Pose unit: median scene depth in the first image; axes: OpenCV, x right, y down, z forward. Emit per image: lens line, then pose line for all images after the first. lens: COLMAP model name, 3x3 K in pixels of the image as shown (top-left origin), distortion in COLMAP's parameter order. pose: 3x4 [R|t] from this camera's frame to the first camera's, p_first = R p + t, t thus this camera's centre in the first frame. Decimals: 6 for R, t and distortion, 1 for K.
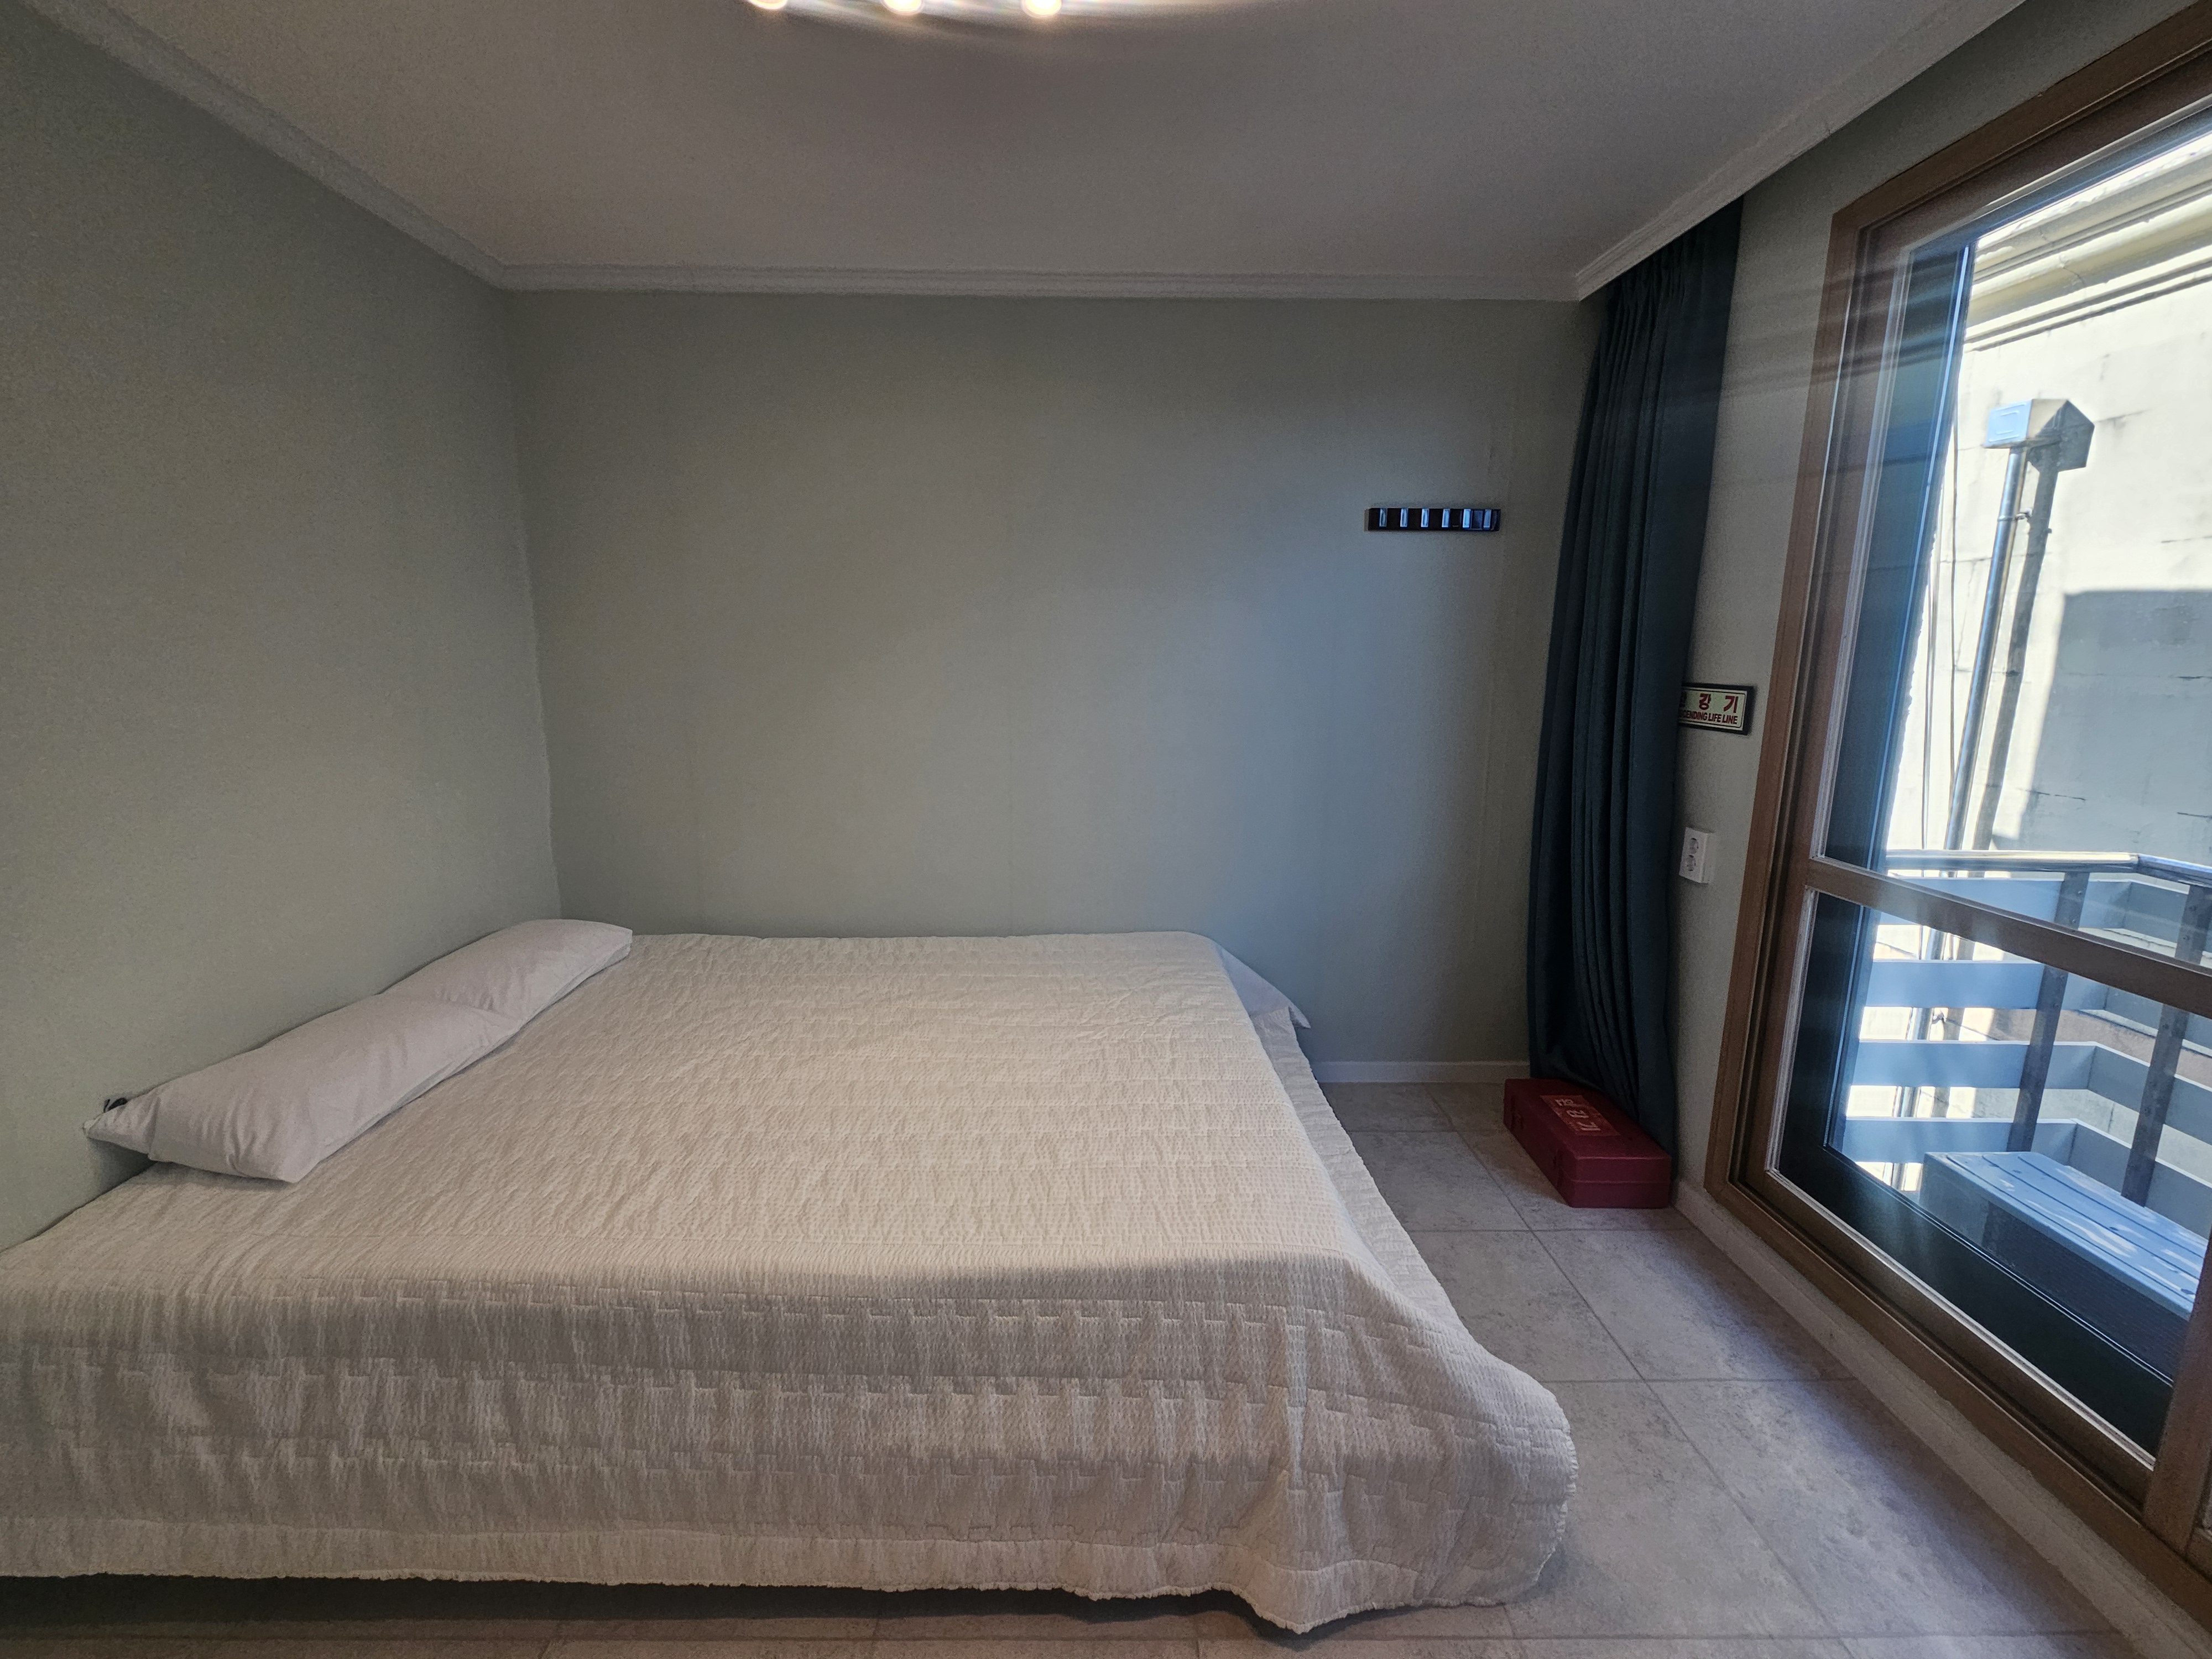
lens RADIAL K [[890.8, 0, 1098.7], [0, 890.8, 851.9], [0, 0, 1]] dist [-0.001446, 0.000109]
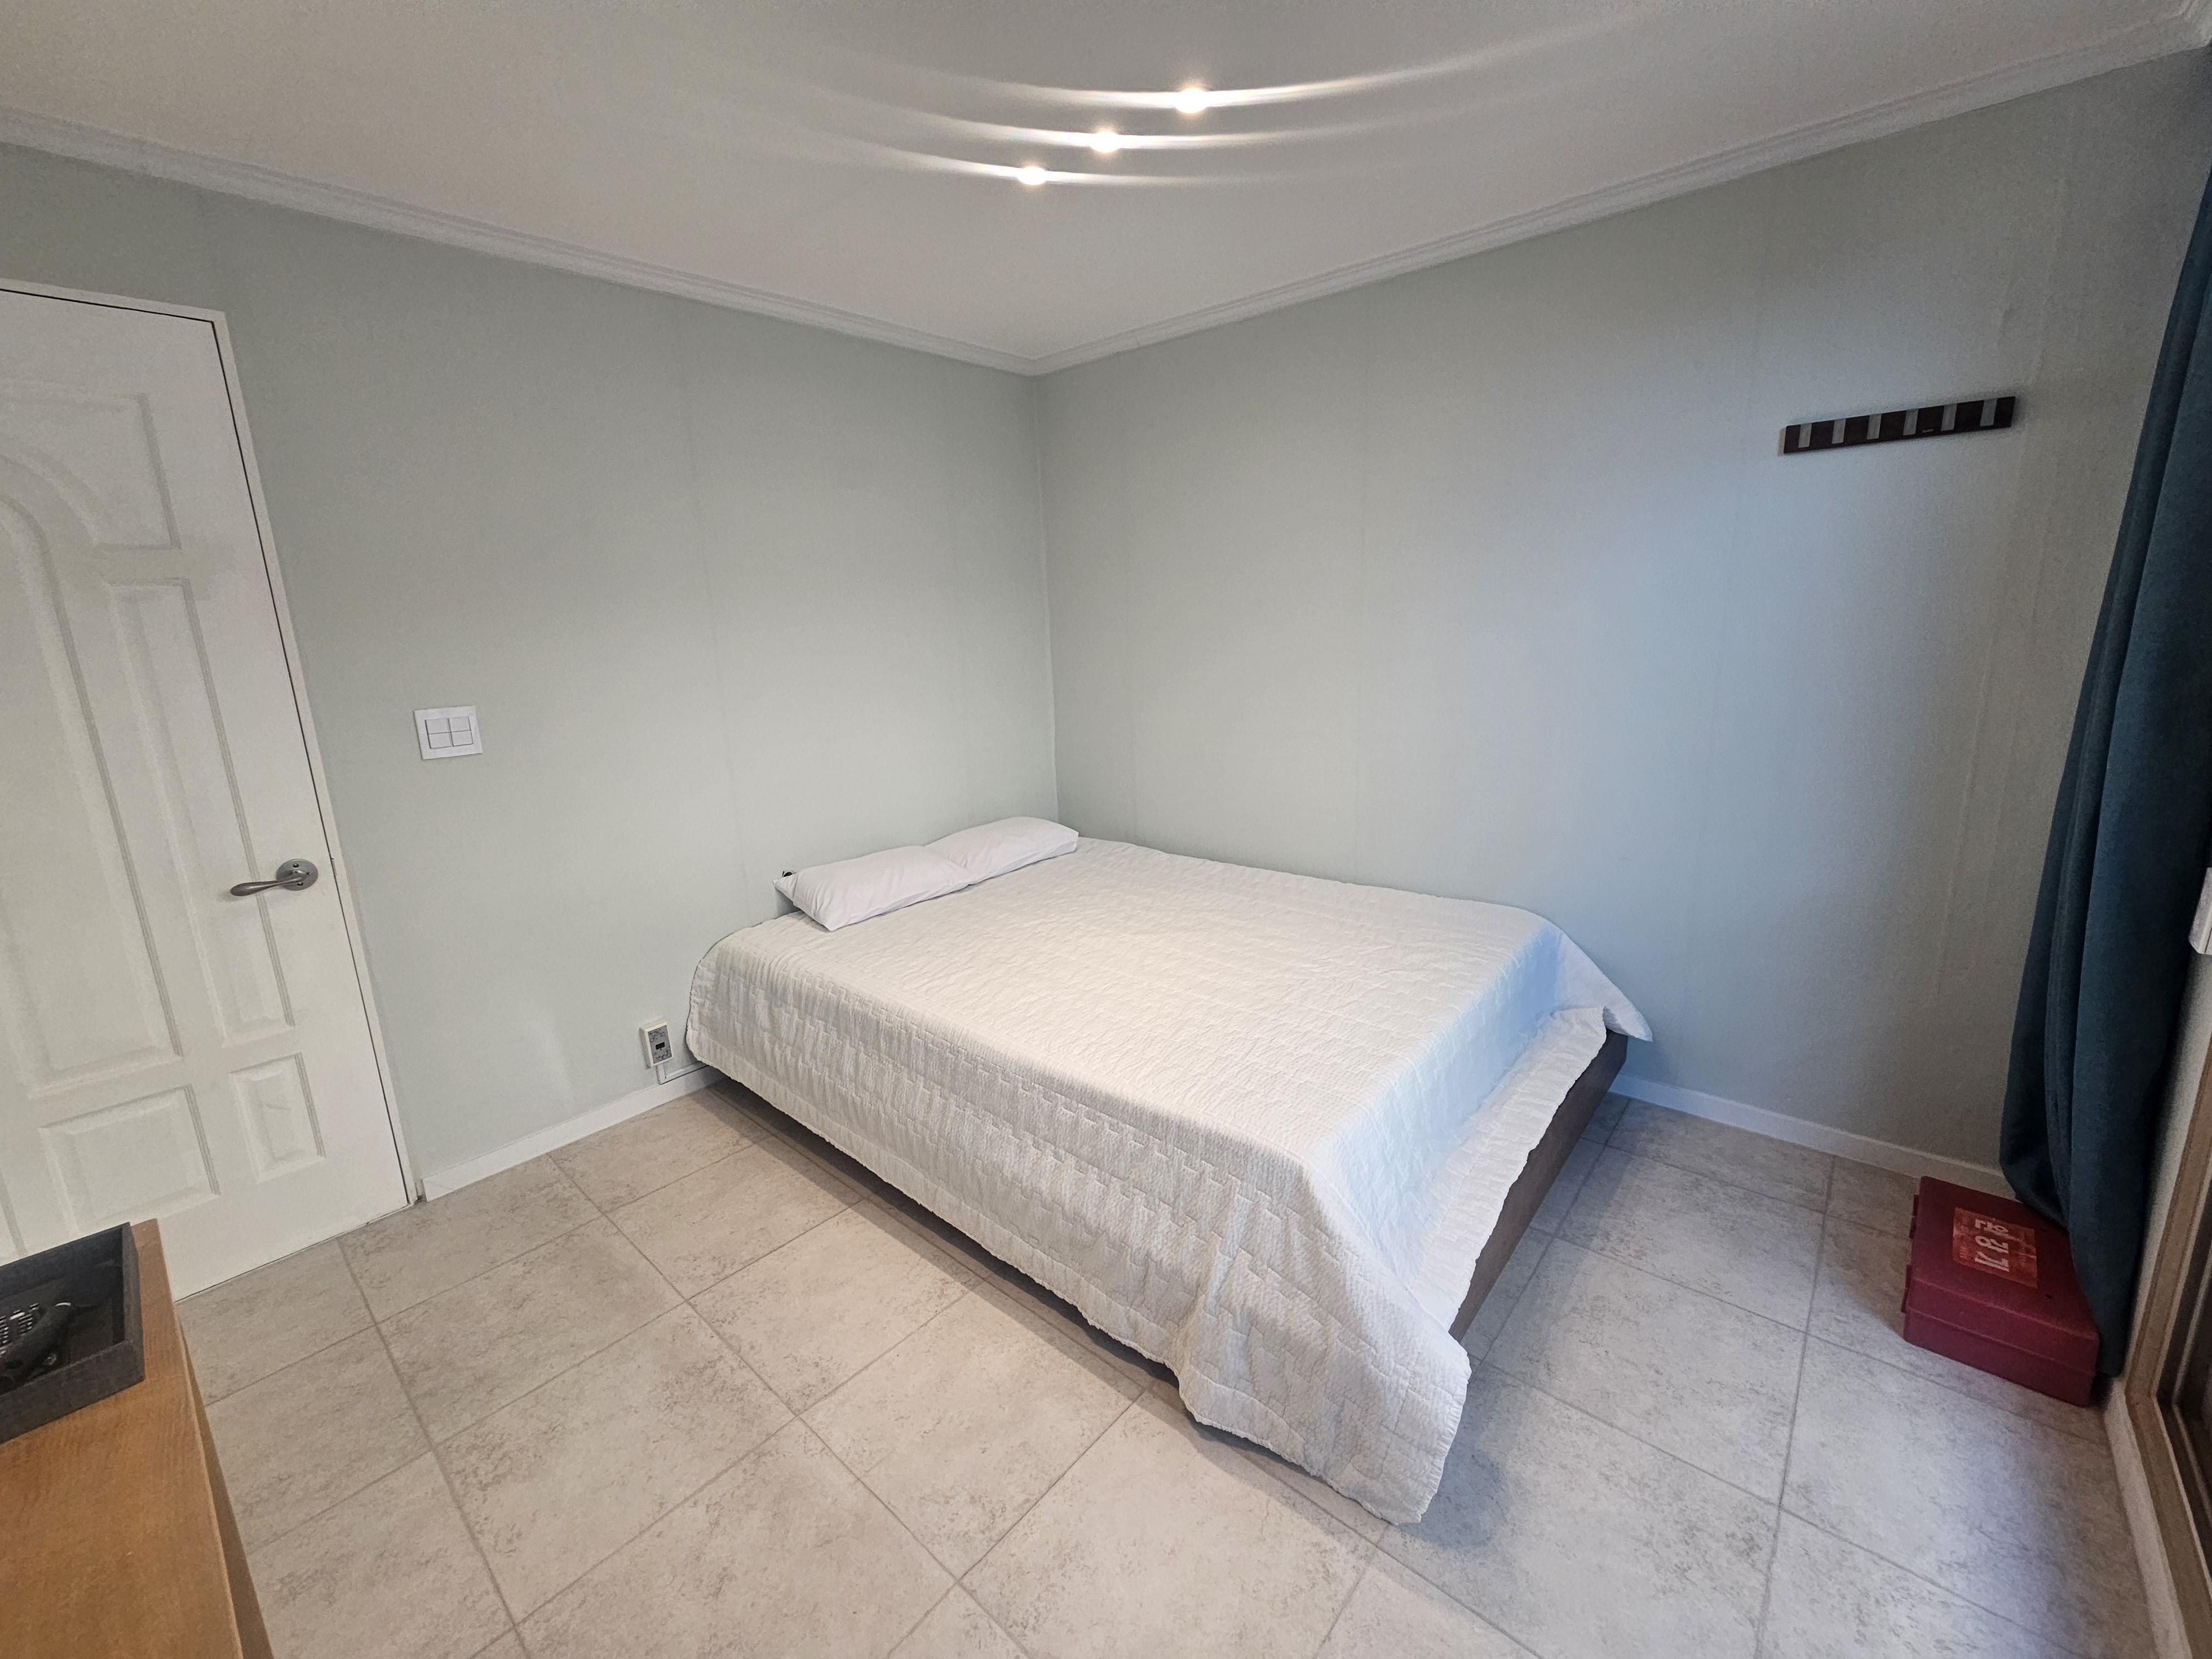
lens RADIAL K [[874.4, 0, 1106.2], [0, 874.4, 865.9], [0, 0, 1]] dist [0.001140, 0.000222]
pose [[0.752897, 0.149430, -0.640949, 0.784914], [-0.105204, 0.988686, 0.106922, -0.021772], [0.649675, -0.013071, 0.760100, -0.020215]]
